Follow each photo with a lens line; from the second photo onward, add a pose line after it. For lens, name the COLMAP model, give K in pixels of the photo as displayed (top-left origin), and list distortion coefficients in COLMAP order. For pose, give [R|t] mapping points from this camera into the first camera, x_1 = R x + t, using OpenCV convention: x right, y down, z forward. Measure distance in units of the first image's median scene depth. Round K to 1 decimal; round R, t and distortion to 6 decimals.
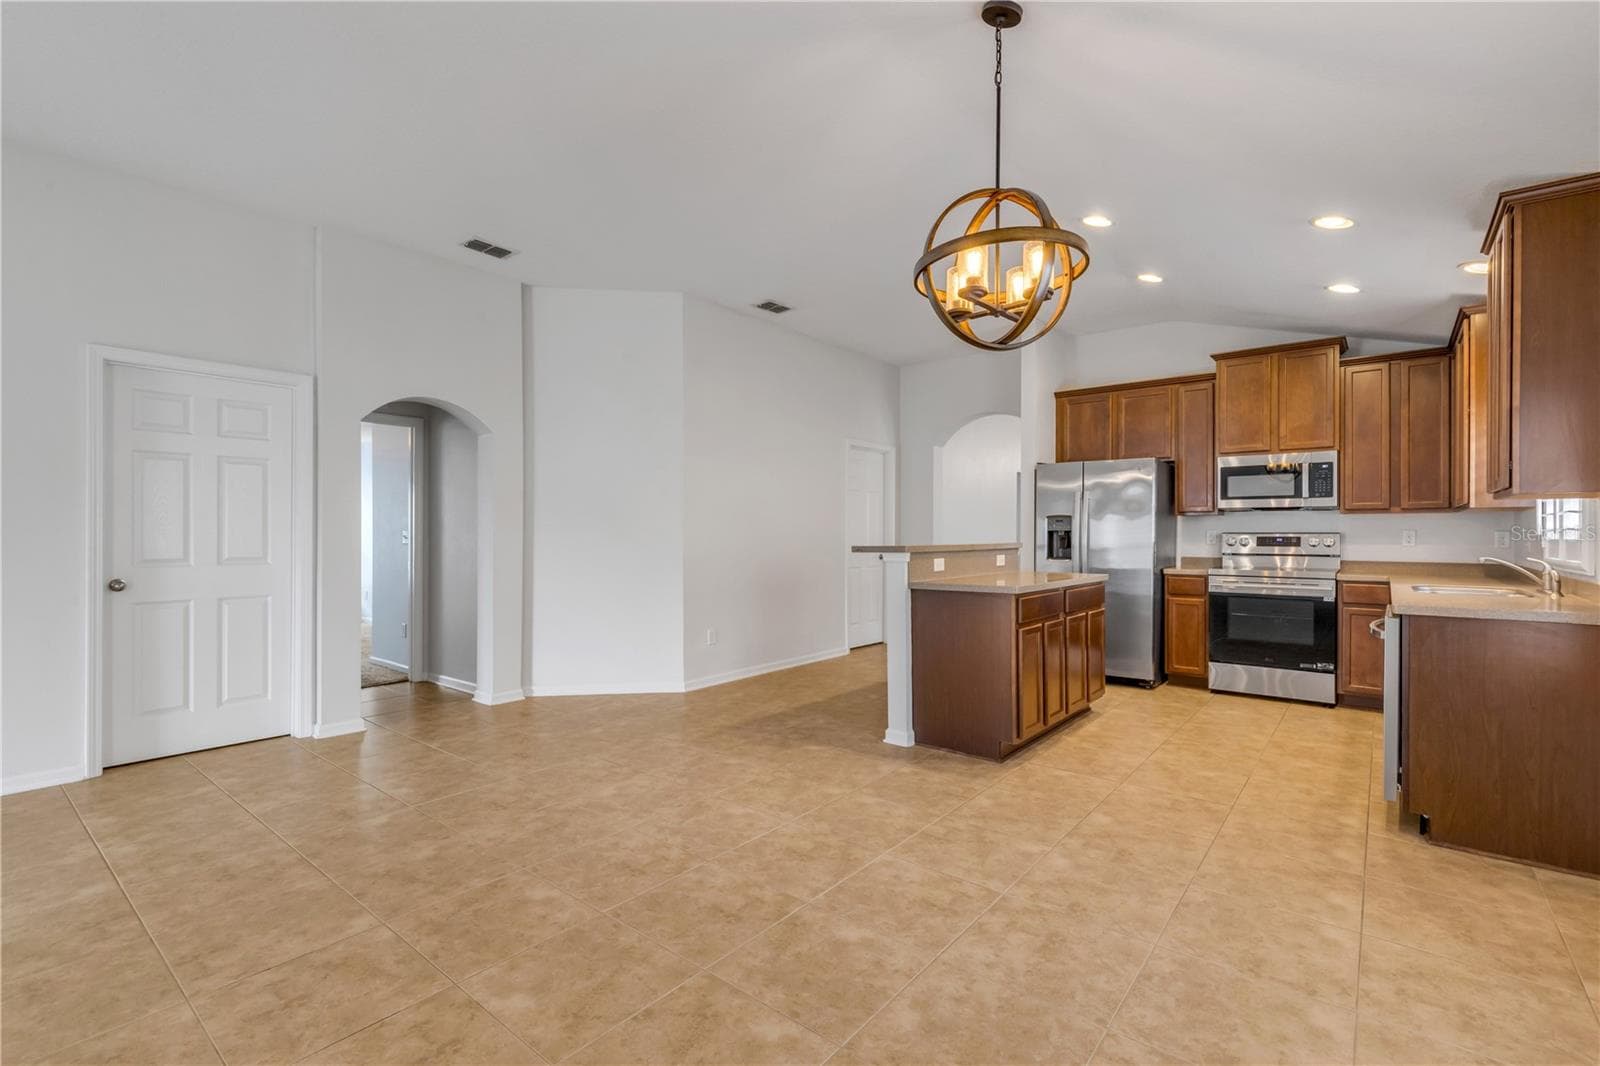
lens RADIAL K [[723.5, 0, 800.0], [0, 723.5, 533.0], [0, 0, 1]] dist [0.003202, -0.000299]
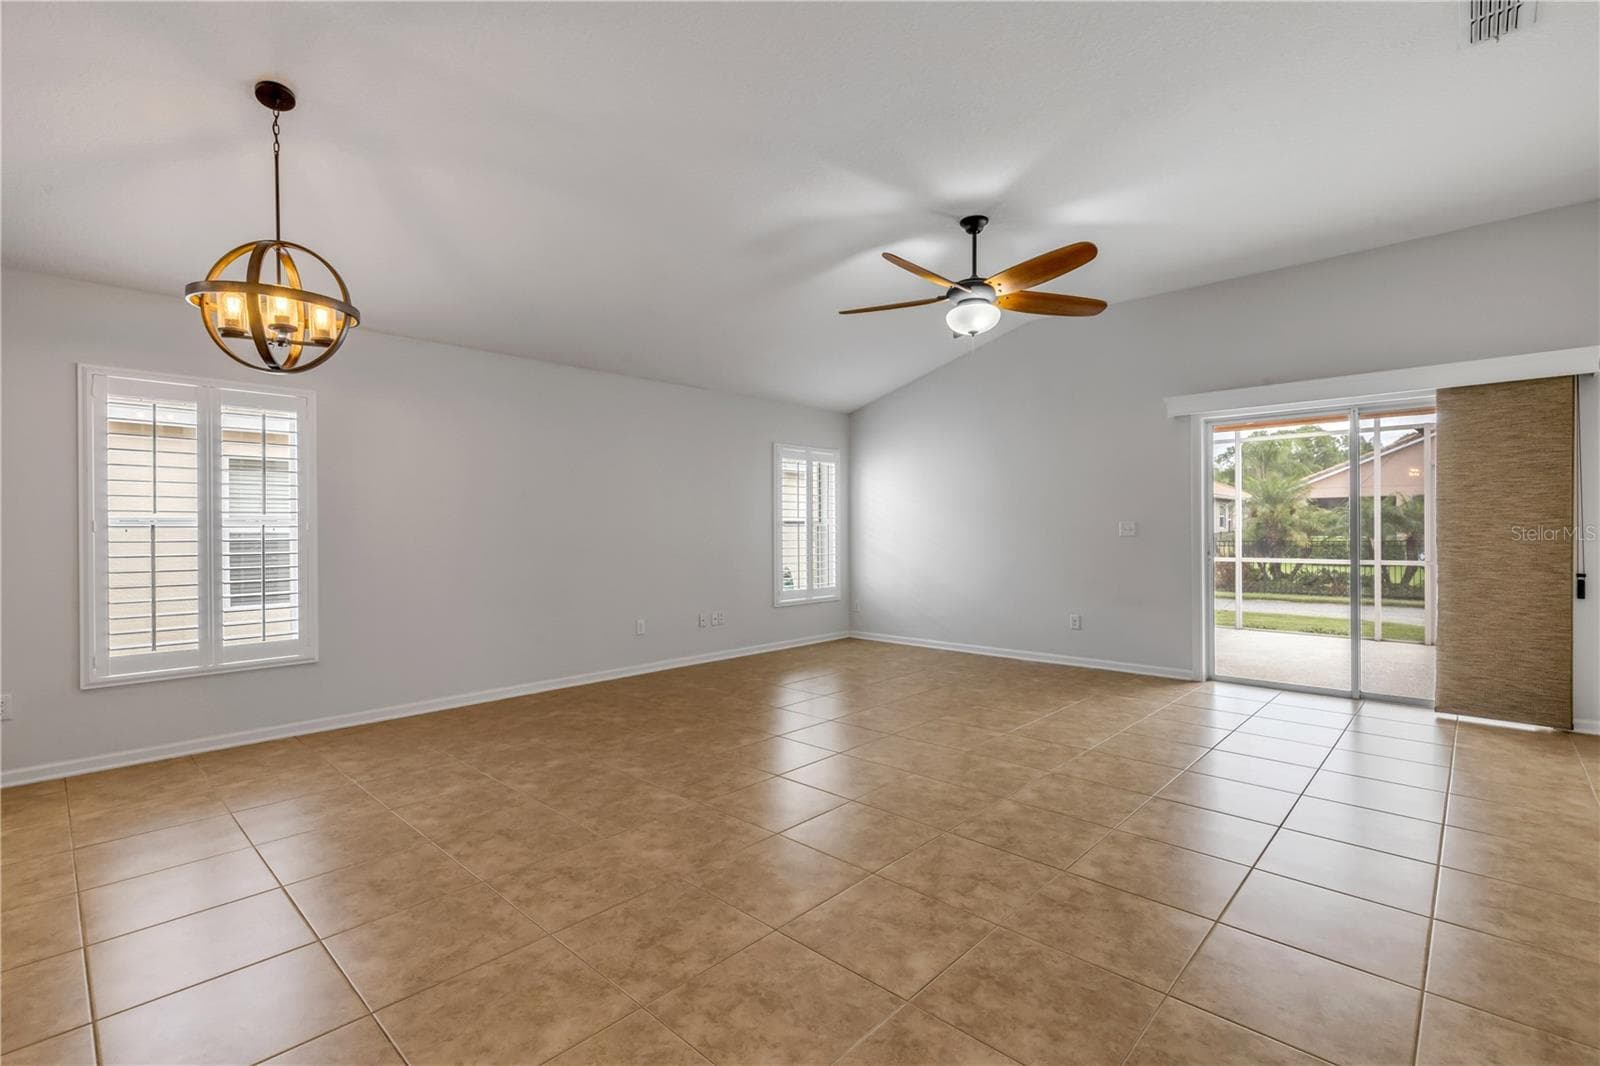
lens RADIAL K [[723.5, 0, 800.0], [0, 723.5, 533.0], [0, 0, 1]] dist [0.003202, -0.000299]
pose [[-0.997294, 0.004384, 0.073388, -0.409753], [0.004877, 0.999967, 0.006542, 0.005546], [-0.073357, 0.006882, -0.997282, 1.296874]]
